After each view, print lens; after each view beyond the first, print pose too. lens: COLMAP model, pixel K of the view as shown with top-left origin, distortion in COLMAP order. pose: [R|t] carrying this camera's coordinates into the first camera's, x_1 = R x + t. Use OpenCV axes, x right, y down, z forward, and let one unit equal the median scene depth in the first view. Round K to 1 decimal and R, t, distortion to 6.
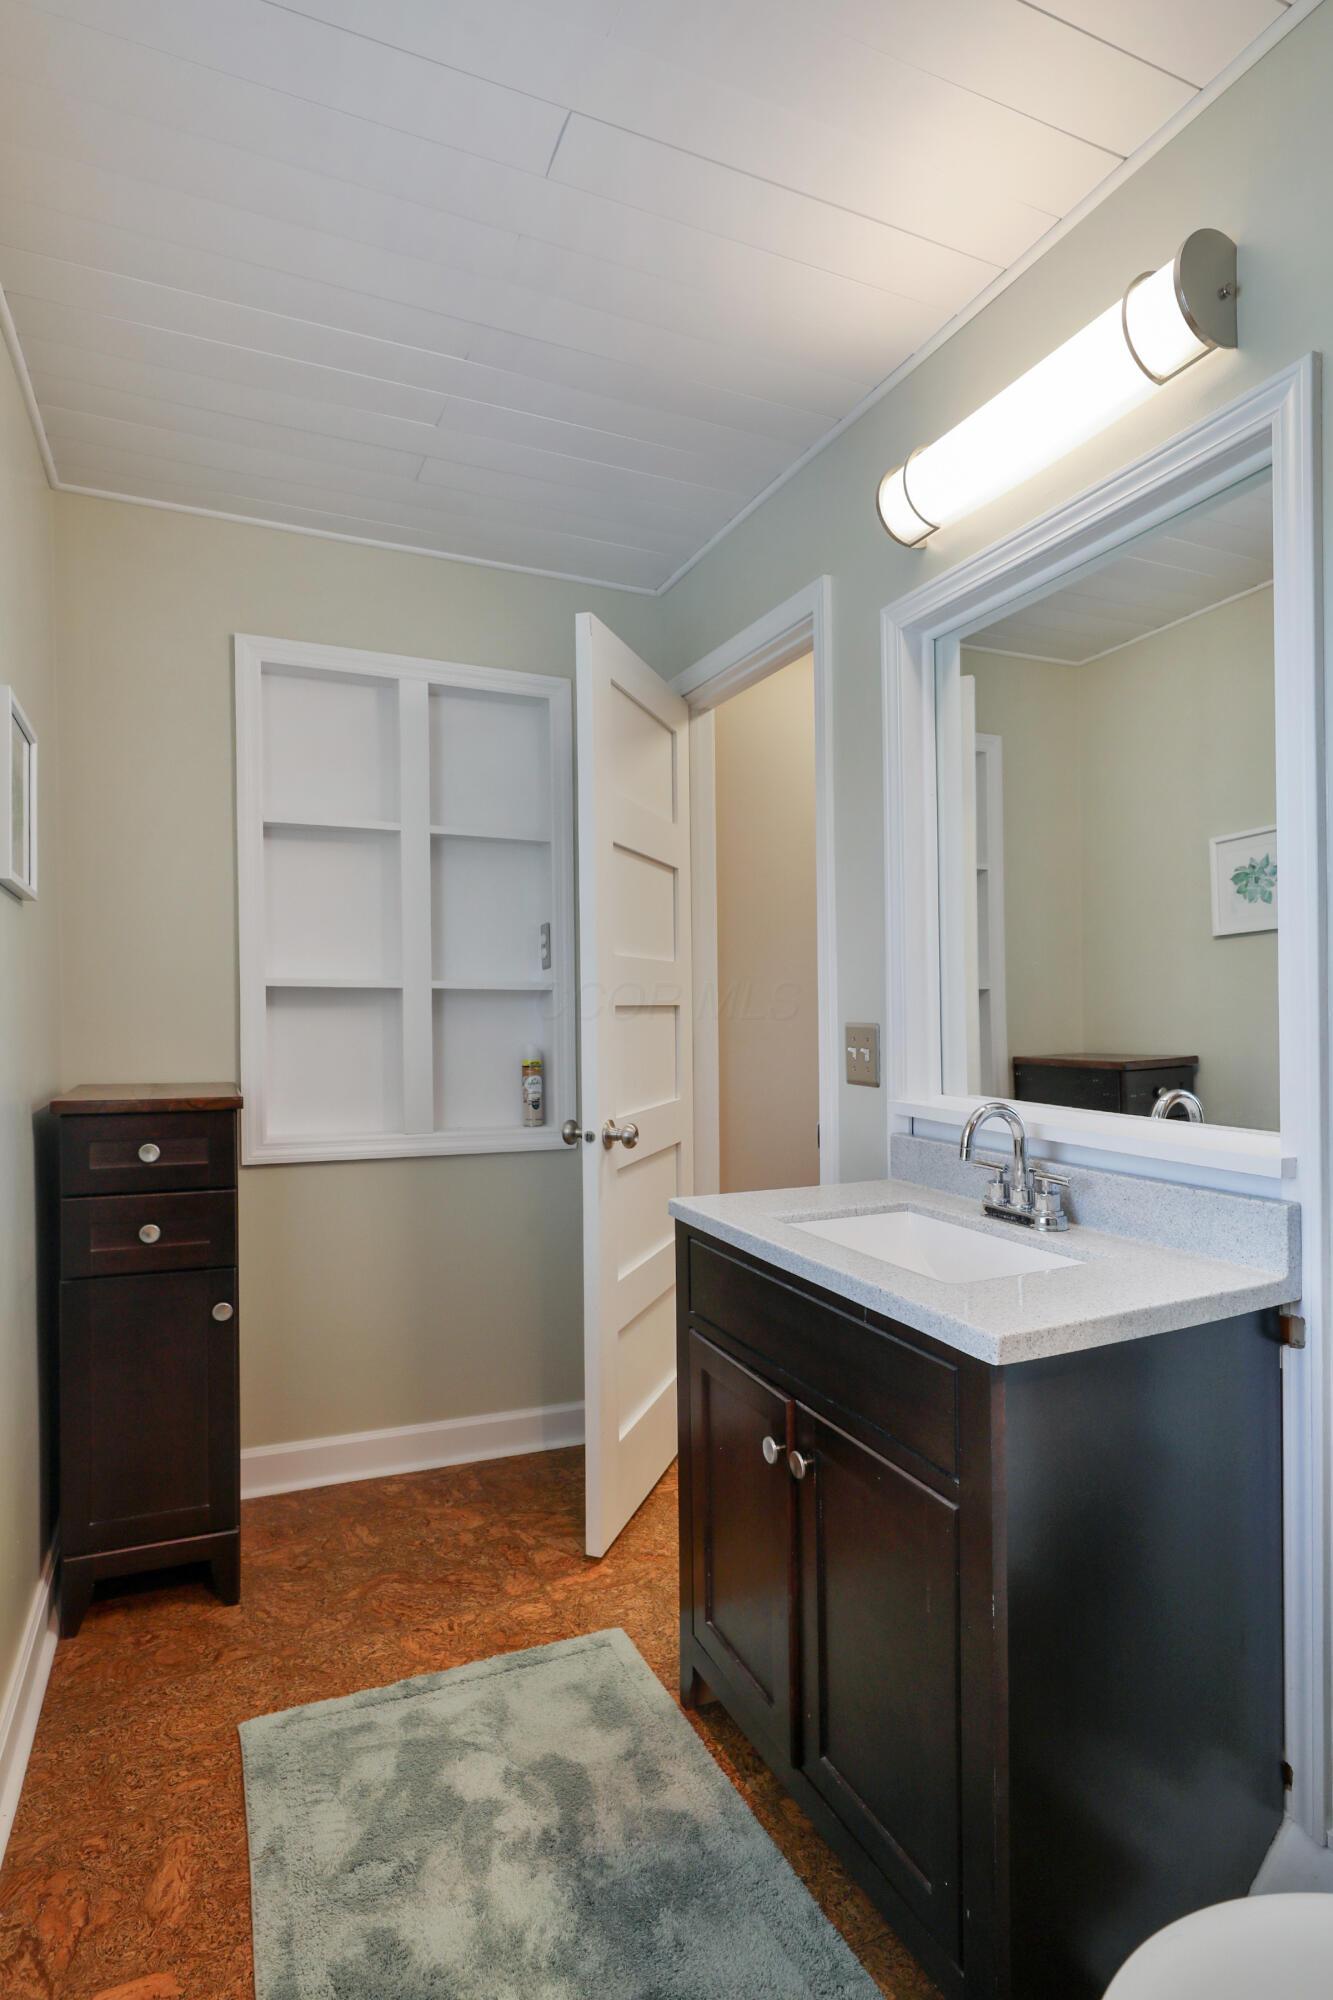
lens RADIAL K [[1053.1, 0, 666.5], [0, 1053.1, 1000.0], [0, 0, 1]] dist [0.000843, 0.000079]
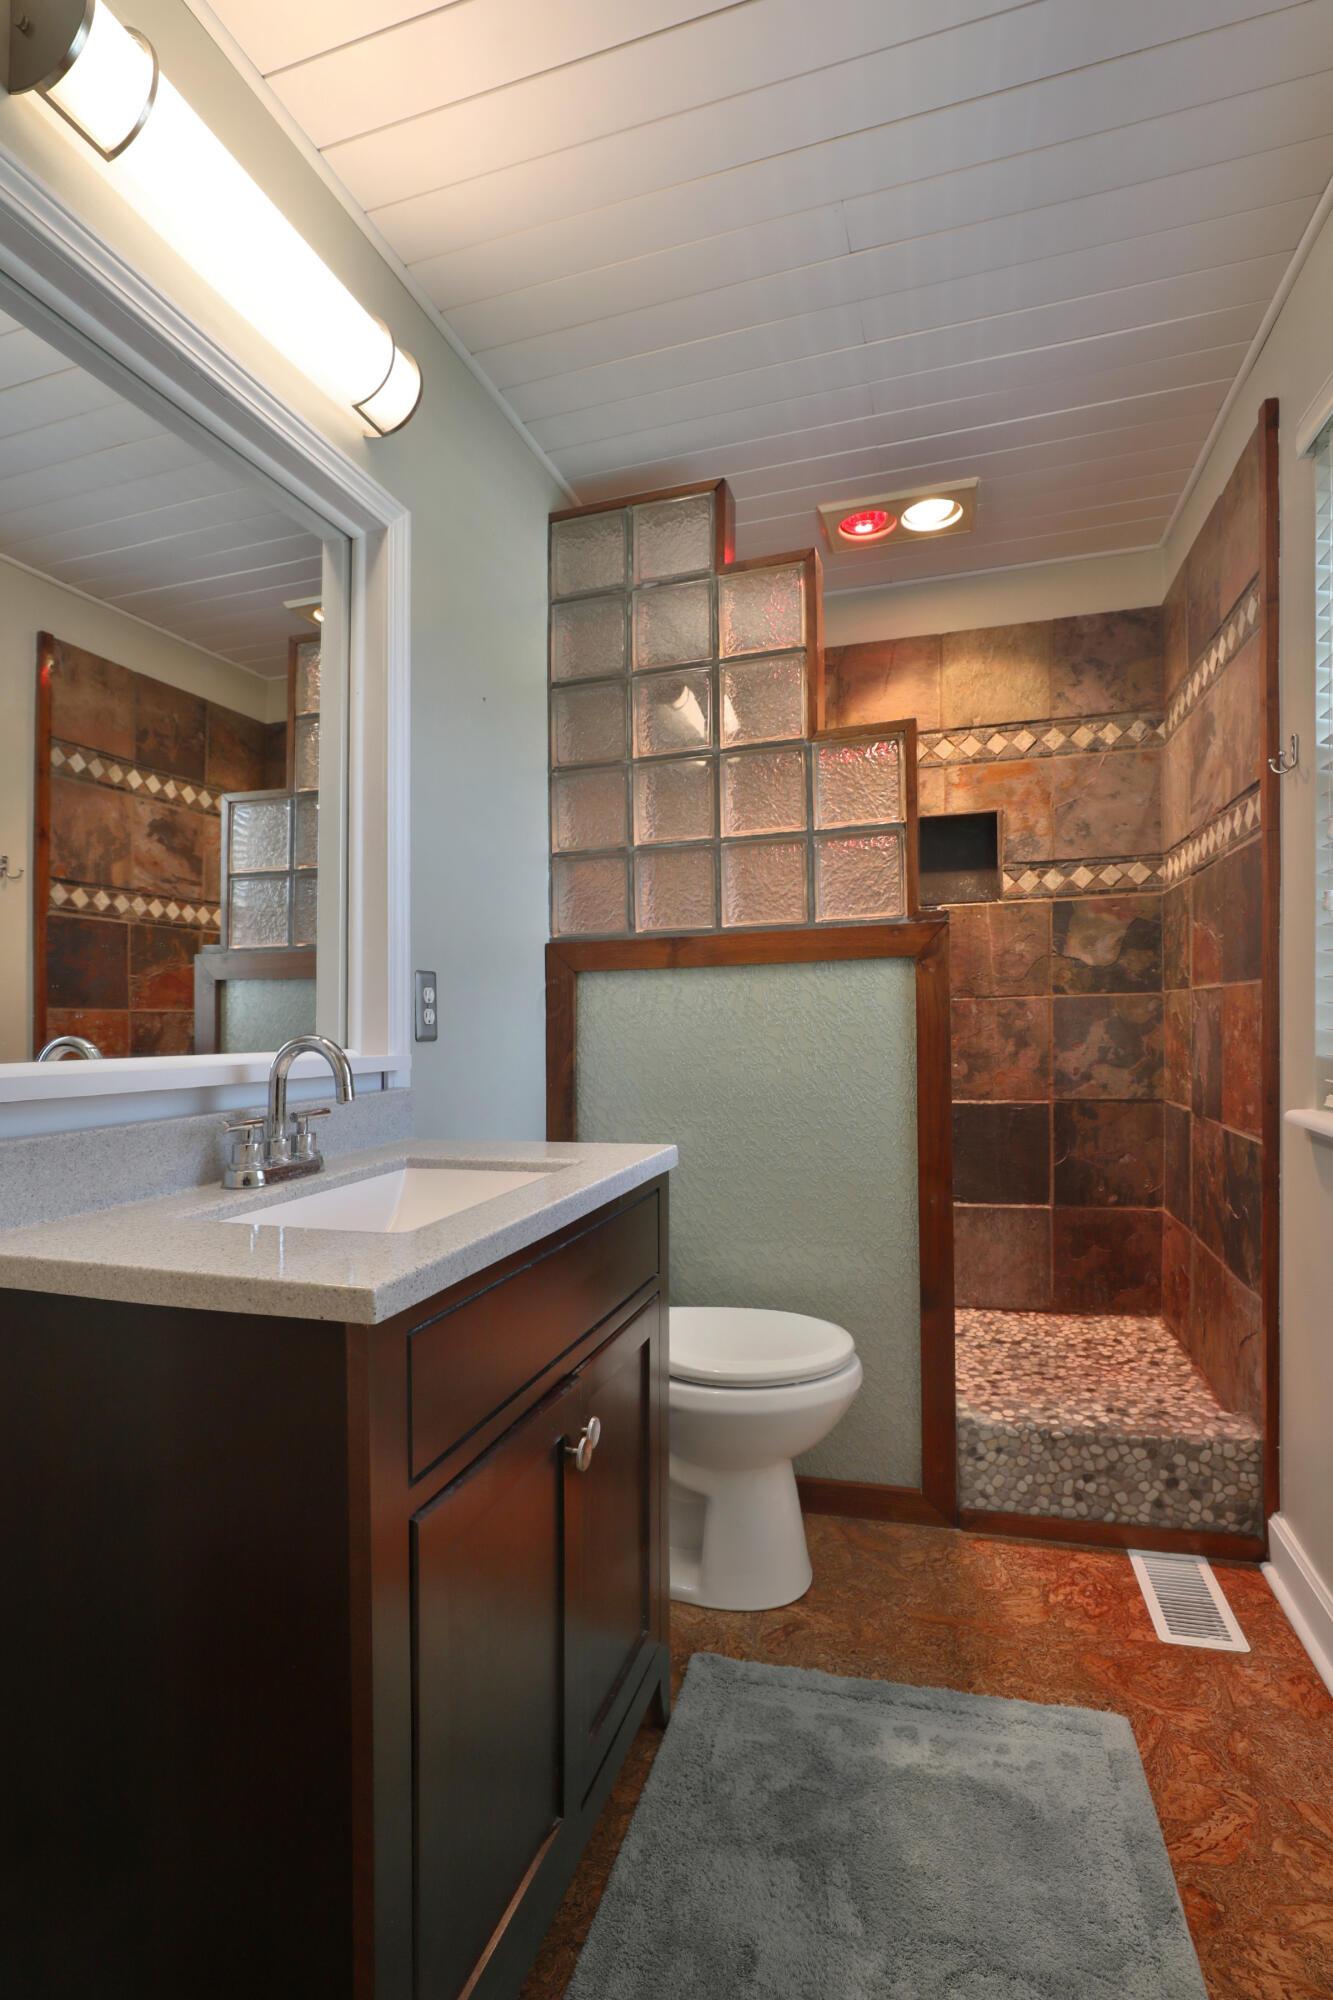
lens RADIAL K [[948.1, 0, 666.5], [0, 948.1, 1000.0], [0, 0, 1]] dist [-0.003497, -0.000682]
pose [[-0.763346, 0.024546, 0.645524, -0.392073], [0.012960, 0.999659, -0.022687, 0.089822], [-0.645860, -0.008952, -0.763403, 1.385788]]
